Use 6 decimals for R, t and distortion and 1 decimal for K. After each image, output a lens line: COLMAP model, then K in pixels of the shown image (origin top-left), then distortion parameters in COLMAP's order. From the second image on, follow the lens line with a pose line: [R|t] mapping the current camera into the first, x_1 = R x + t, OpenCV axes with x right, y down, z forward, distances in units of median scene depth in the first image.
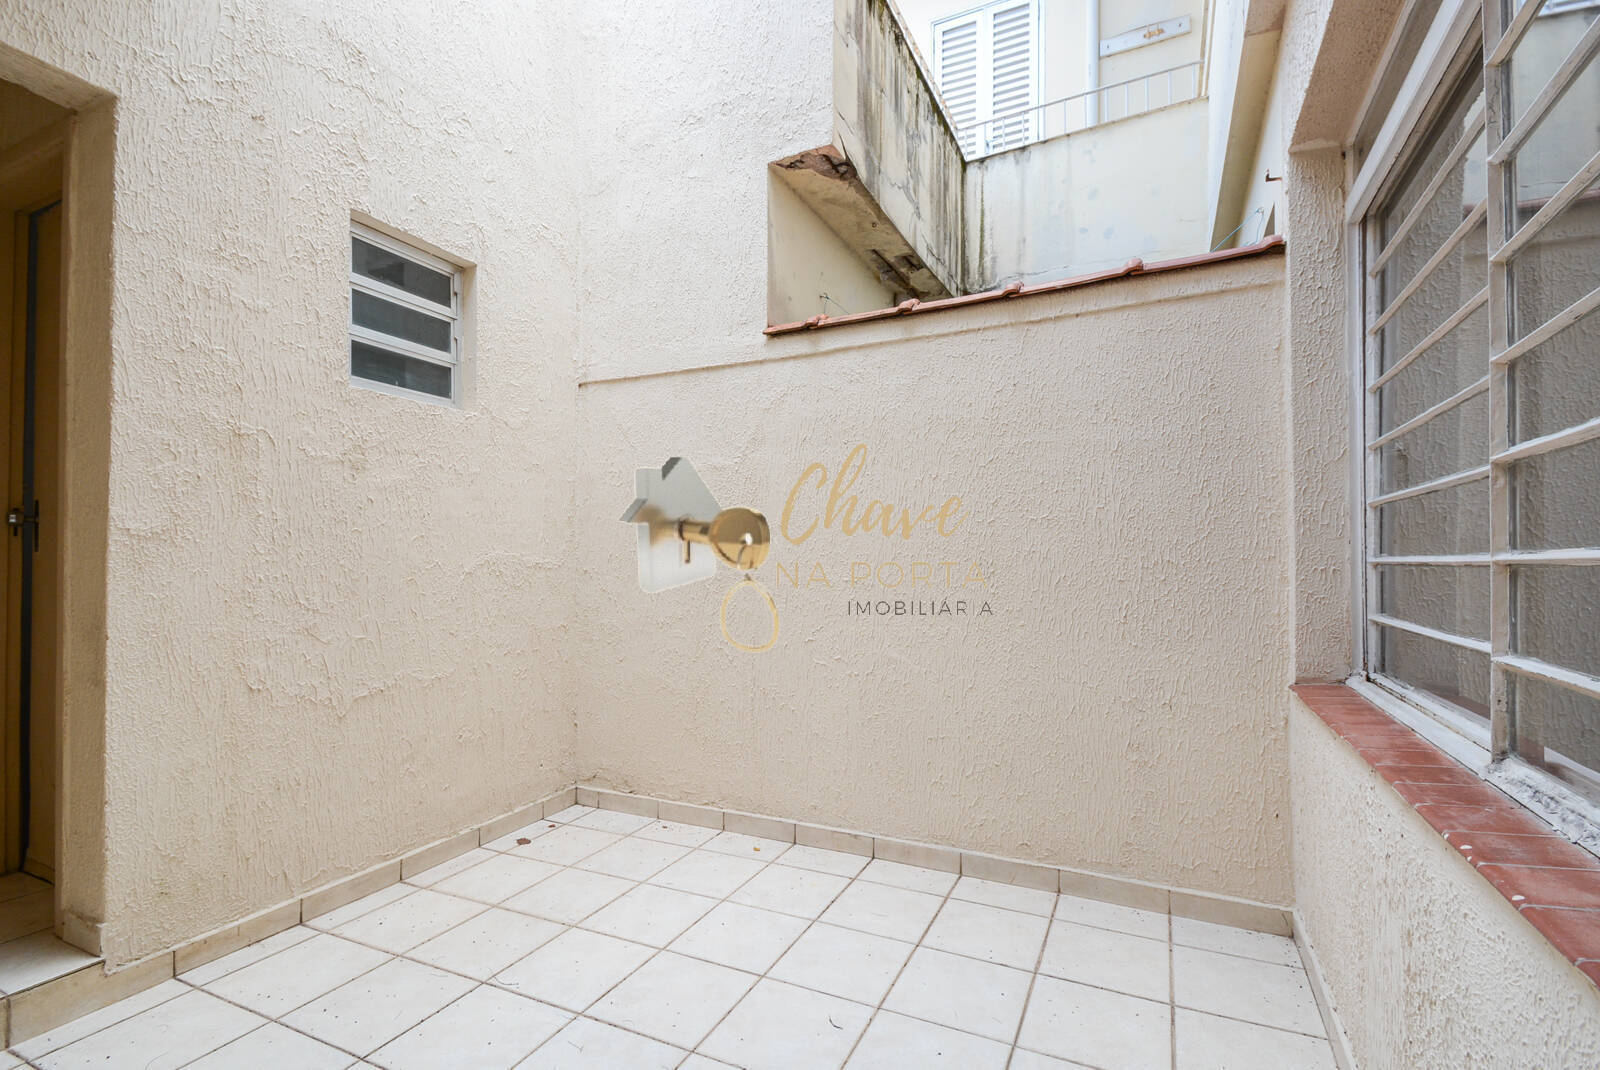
lens RADIAL K [[711.1, 0, 809.7], [0, 711.1, 555.6], [0, 0, 1]] dist [0.020181, -0.014762]
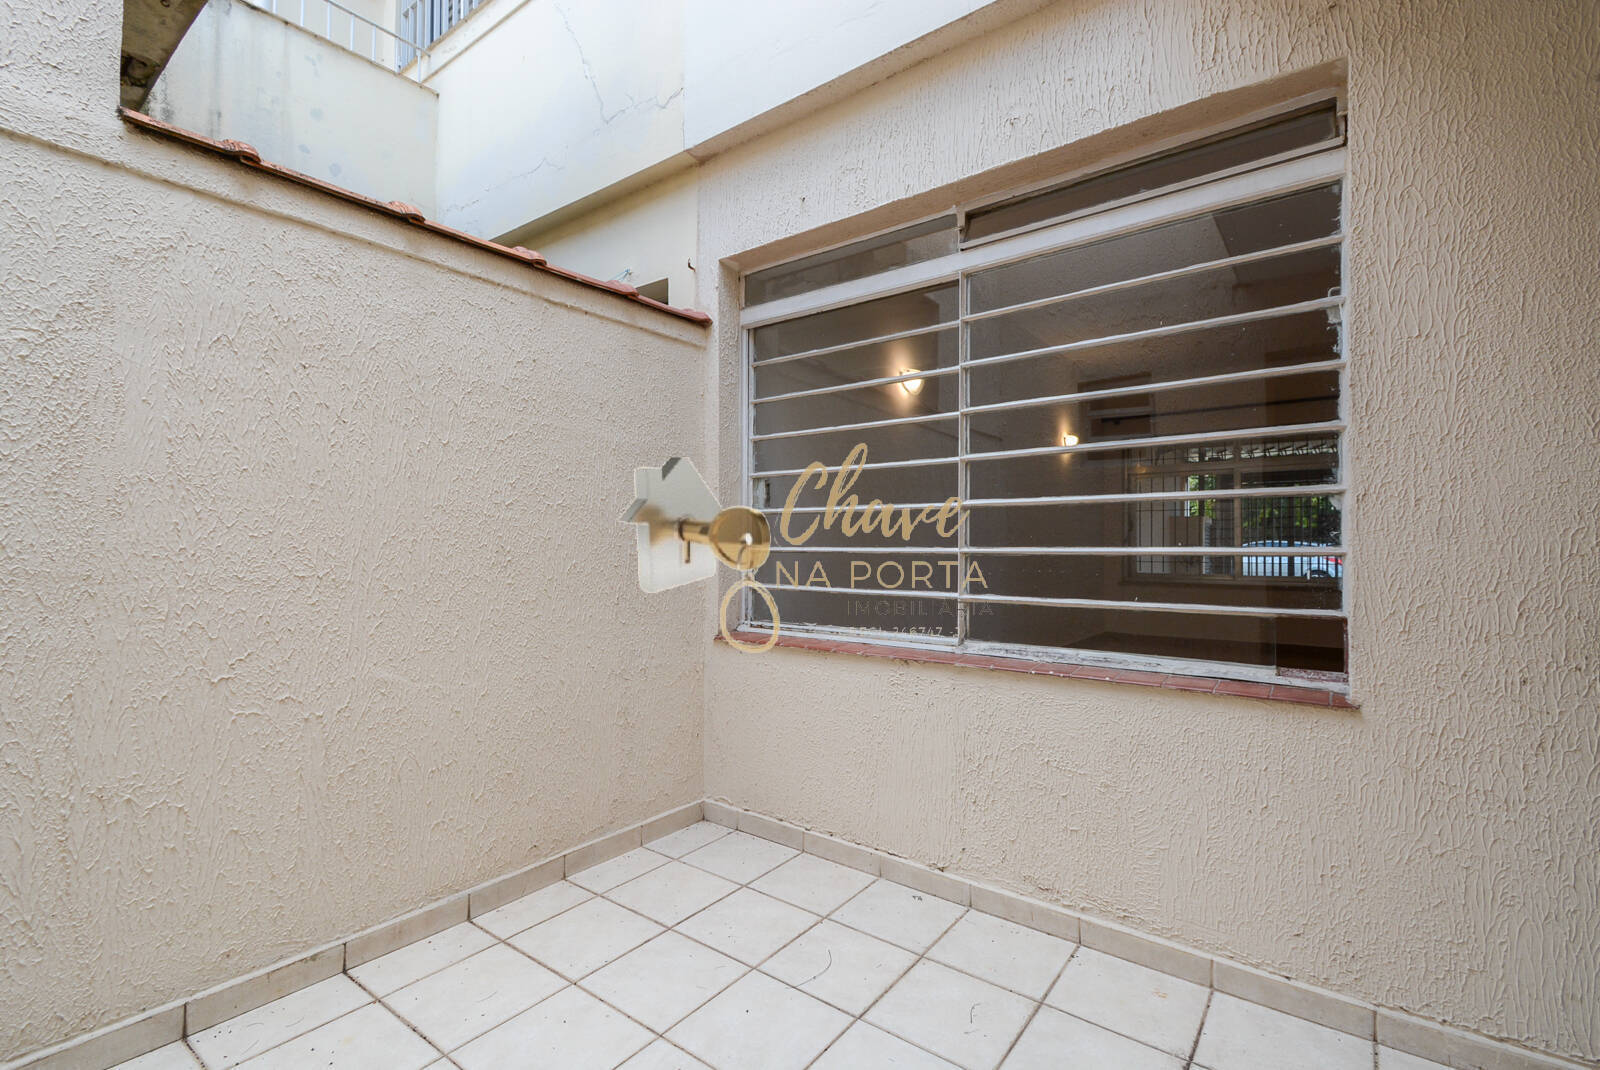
lens RADIAL K [[711.1, 0, 799.5], [0, 711.1, 538.4], [0, 0, 1]] dist [0.020181, -0.014762]
pose [[0.202575, 0.016490, 0.979128, -0.557477], [-0.015889, 0.999782, -0.013550, 0.002037], [-0.979138, -0.012812, 0.202793, 0.462364]]
